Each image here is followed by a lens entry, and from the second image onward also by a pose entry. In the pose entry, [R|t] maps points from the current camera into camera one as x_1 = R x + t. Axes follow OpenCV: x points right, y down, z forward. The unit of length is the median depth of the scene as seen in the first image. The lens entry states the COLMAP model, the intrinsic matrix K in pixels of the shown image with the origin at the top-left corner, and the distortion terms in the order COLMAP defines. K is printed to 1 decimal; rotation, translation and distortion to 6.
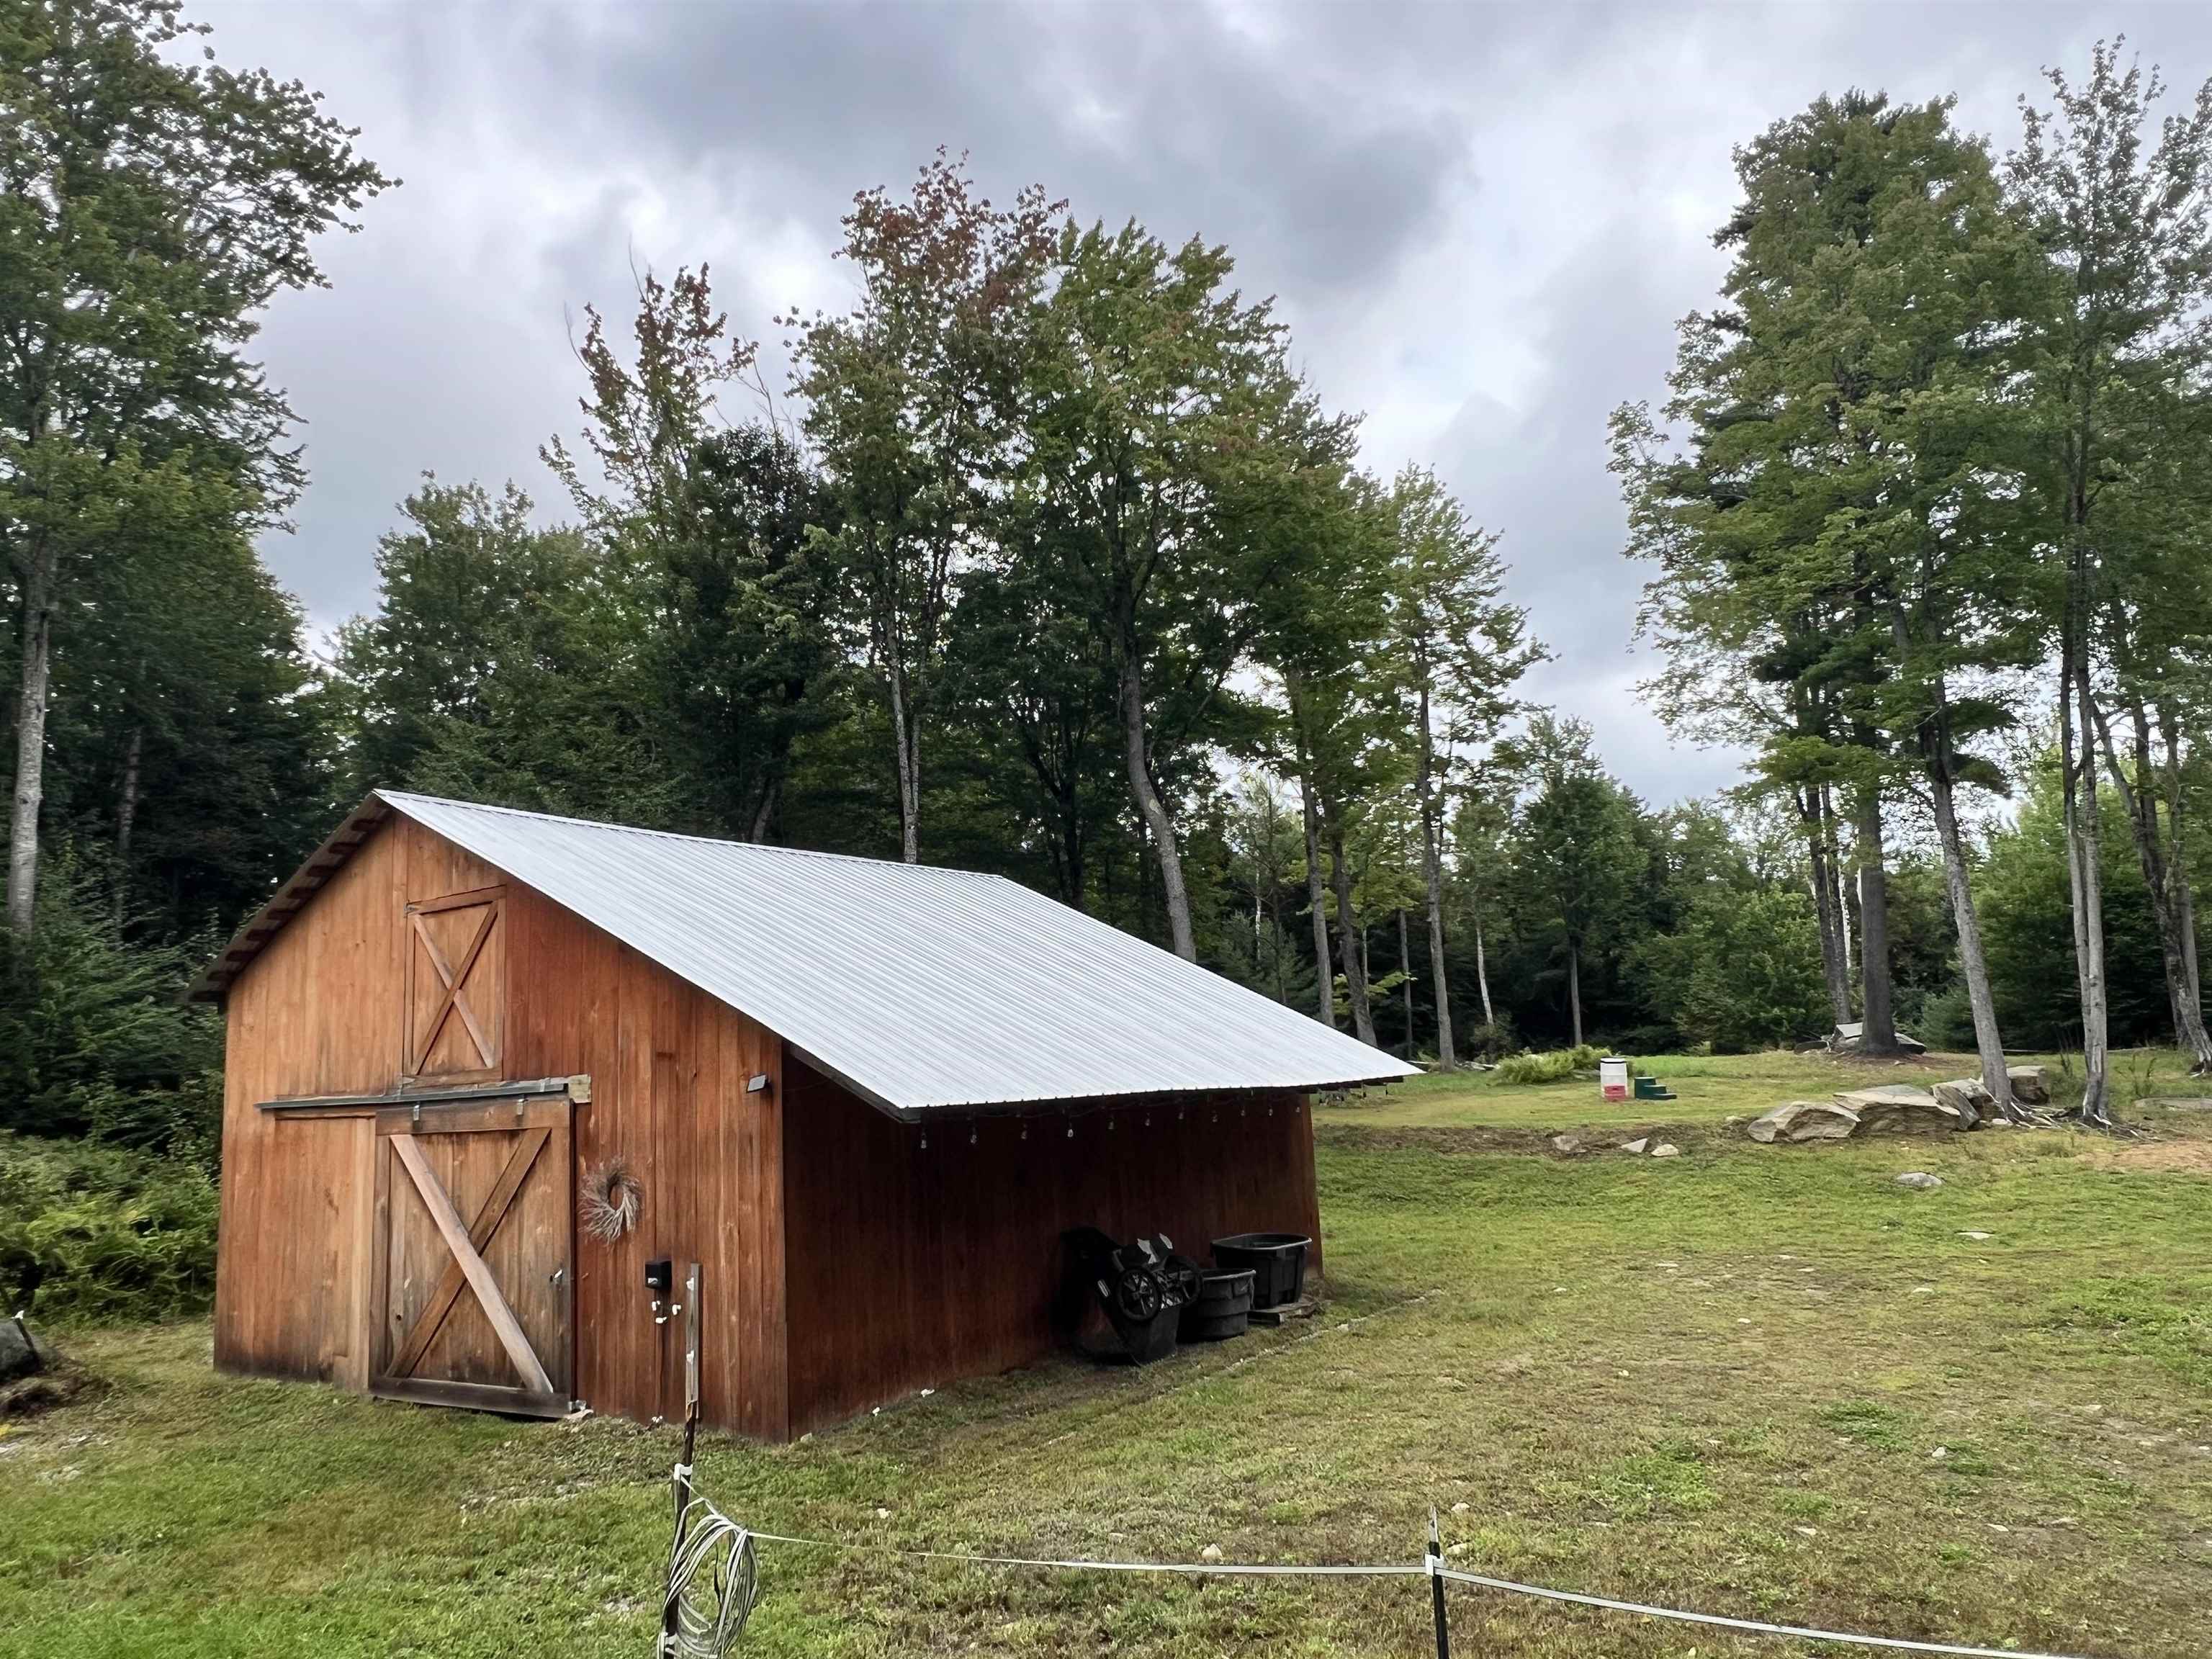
lens RADIAL K [[1516.1, 0, 1100.7], [0, 1516.1, 840.8], [0, 0, 1]] dist [0.004454, -0.007121]
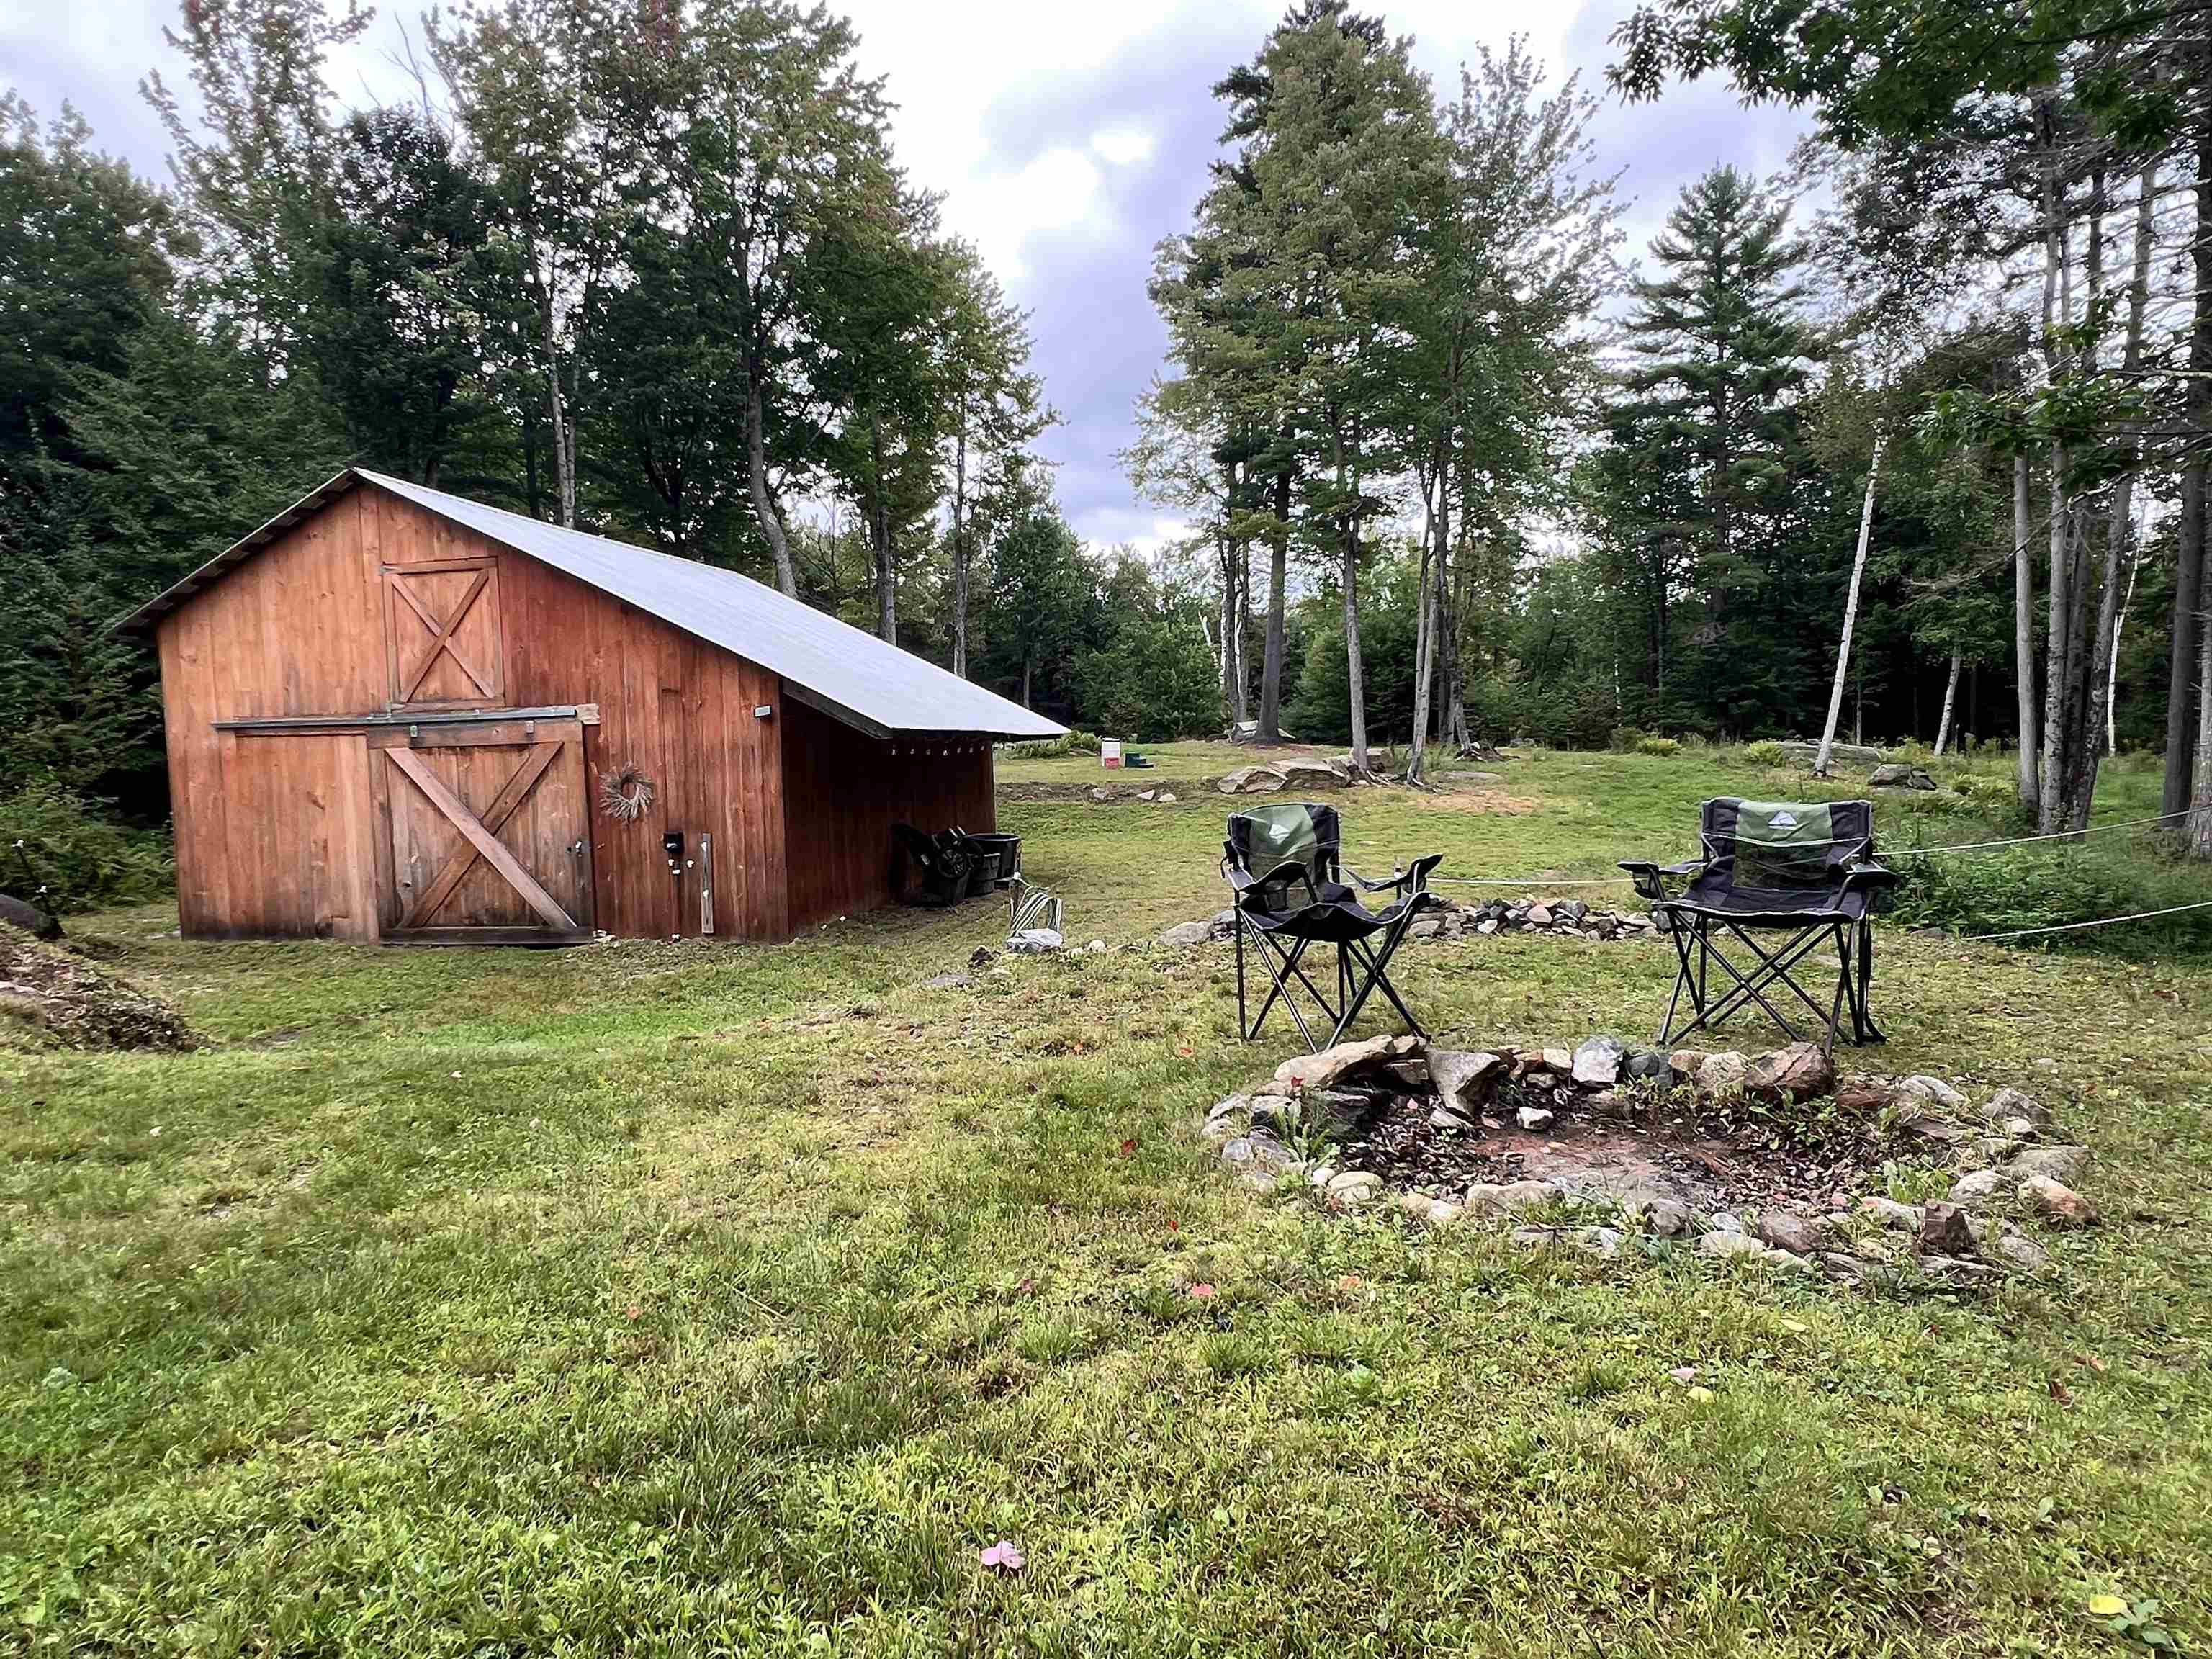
lens RADIAL K [[1340.2, 0, 1102.7], [0, 1340.2, 850.9], [0, 0, 1]] dist [-0.012317, 0.007745]
pose [[0.920006, -0.005345, 0.391869, -0.178704], [-0.078968, 0.976870, 0.198721, 0.003422], [-0.383867, -0.213769, 0.898303, -0.132827]]
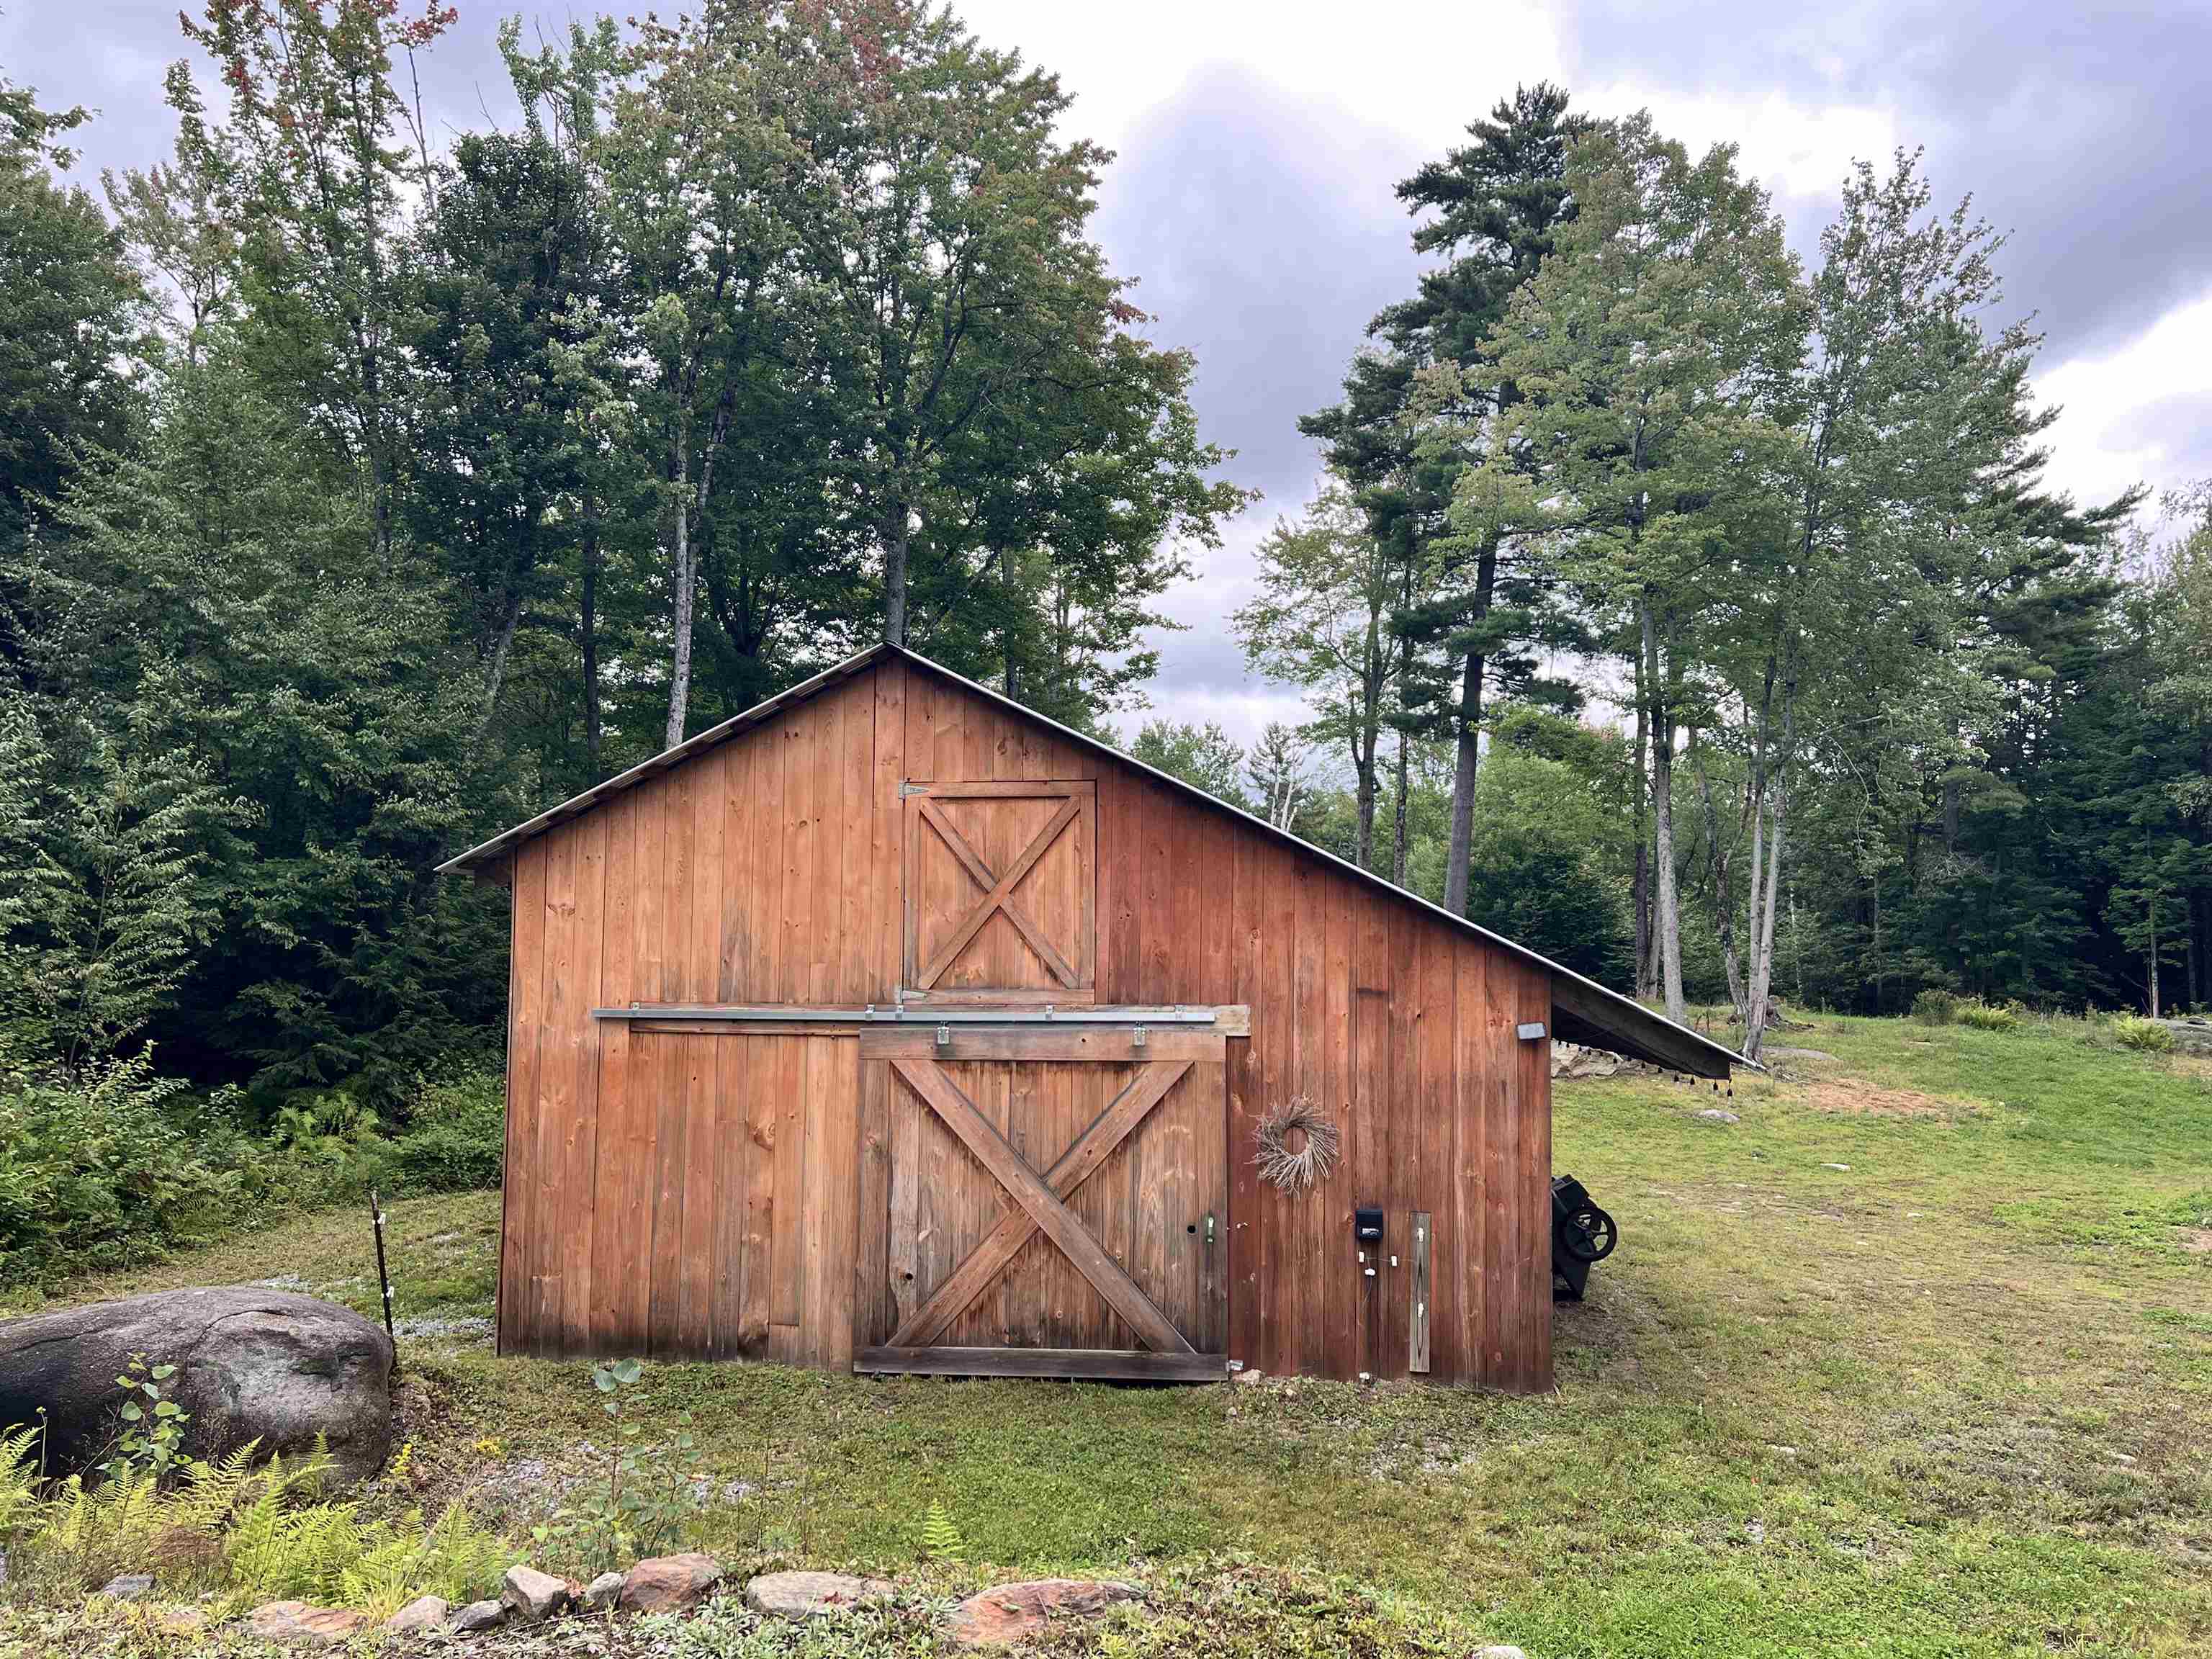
lens RADIAL K [[1672.1, 0, 1100.0], [0, 1672.1, 840.1], [0, 0, 1]] dist [0.047556, -0.039071]
pose [[0.883592, 0.085840, 0.460322, -0.403965], [-0.120929, 0.991537, 0.047224, 0.008734], [-0.452373, -0.097393, 0.886495, 0.074711]]
